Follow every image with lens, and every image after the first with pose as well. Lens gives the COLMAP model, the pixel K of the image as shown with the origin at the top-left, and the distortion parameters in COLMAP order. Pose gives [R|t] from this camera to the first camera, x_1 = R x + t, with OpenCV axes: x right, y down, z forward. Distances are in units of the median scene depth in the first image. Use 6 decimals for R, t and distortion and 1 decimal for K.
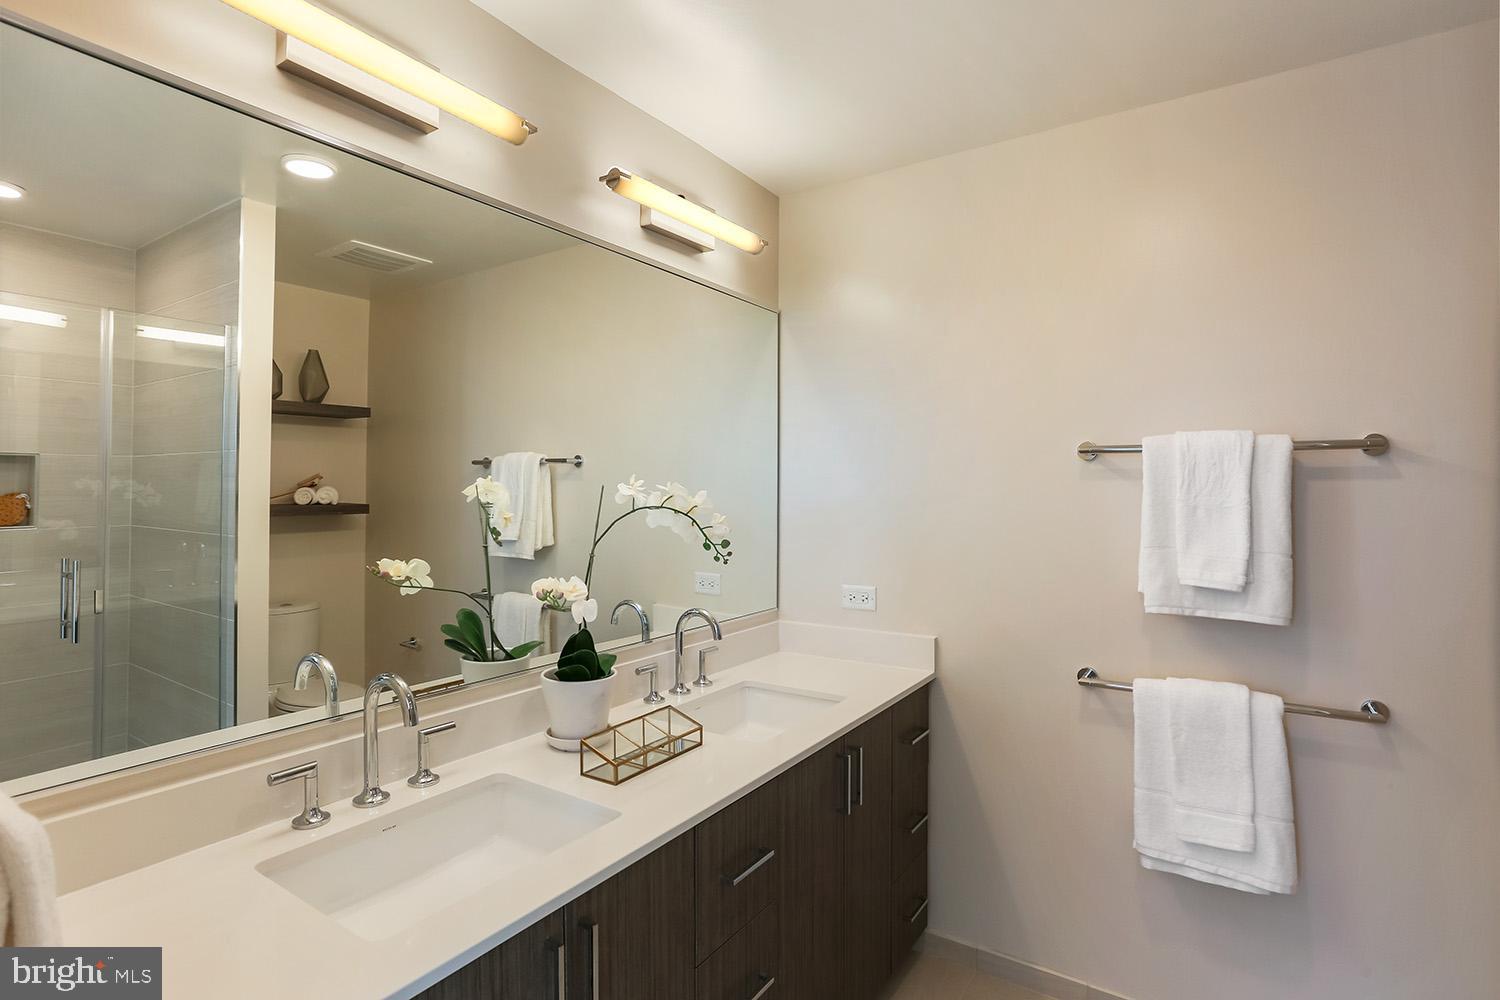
lens RADIAL K [[728.1, 0, 746.9], [0, 728.1, 495.6], [0, 0, 1]] dist [-0.052723, 0.025796]
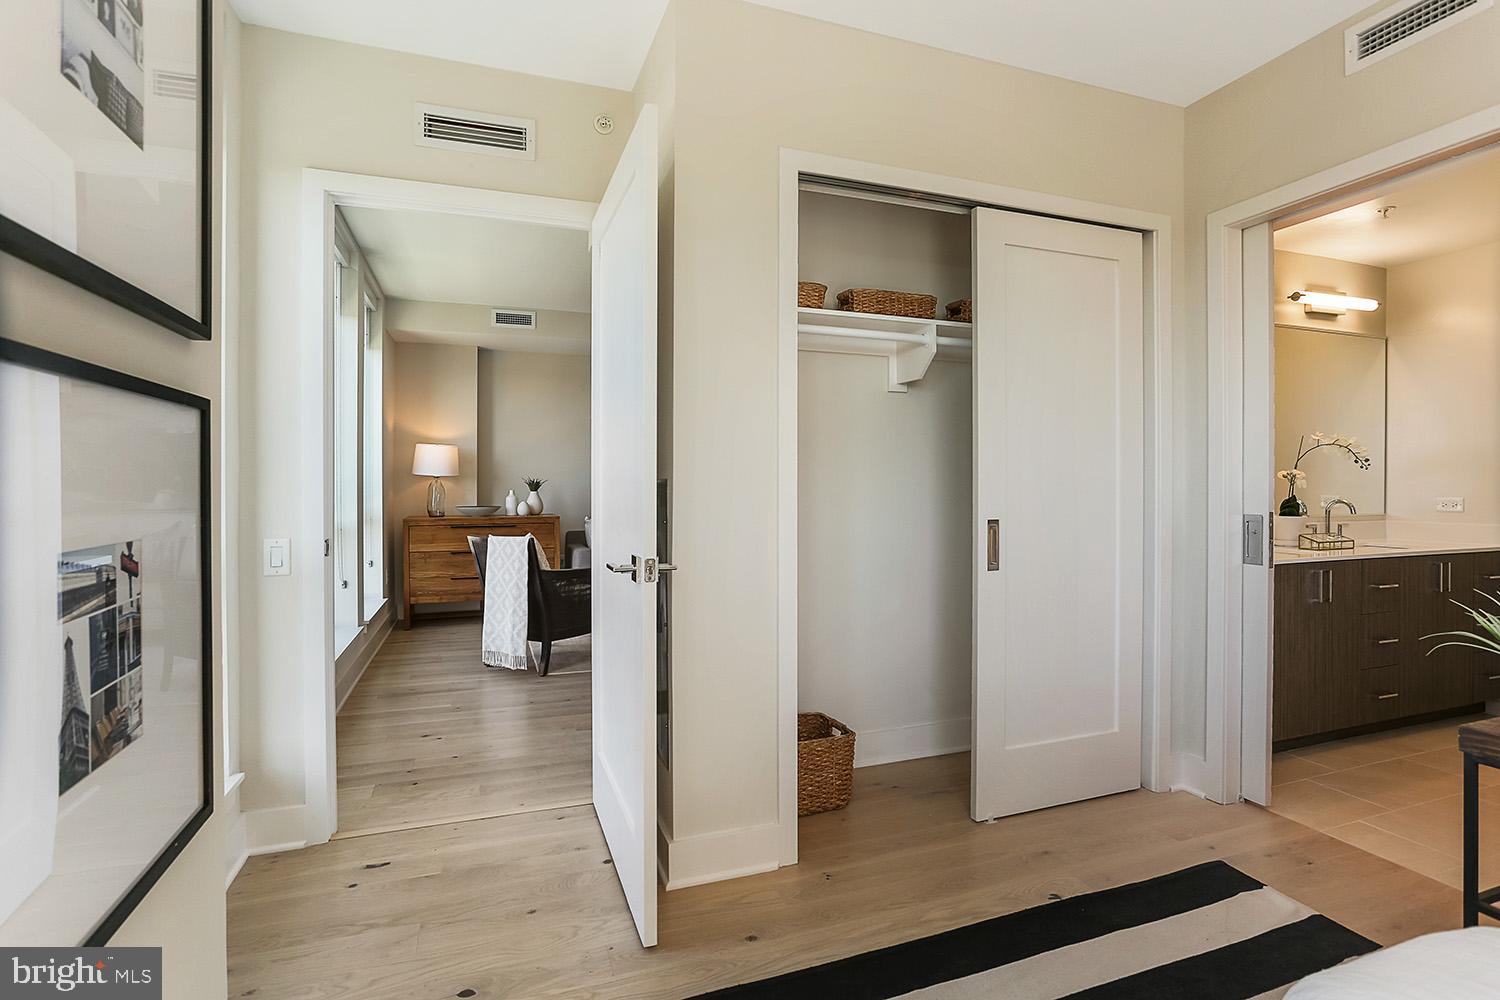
lens RADIAL K [[731.7, 0, 757.0], [0, 731.7, 486.0], [0, 0, 1]] dist [-0.057145, 0.026091]
pose [[0.805439, 0.000464, -0.592679, -0.192168], [-0.002415, 0.999994, -0.002498, 0.122448], [0.592674, 0.003443, 0.805435, -1.480203]]
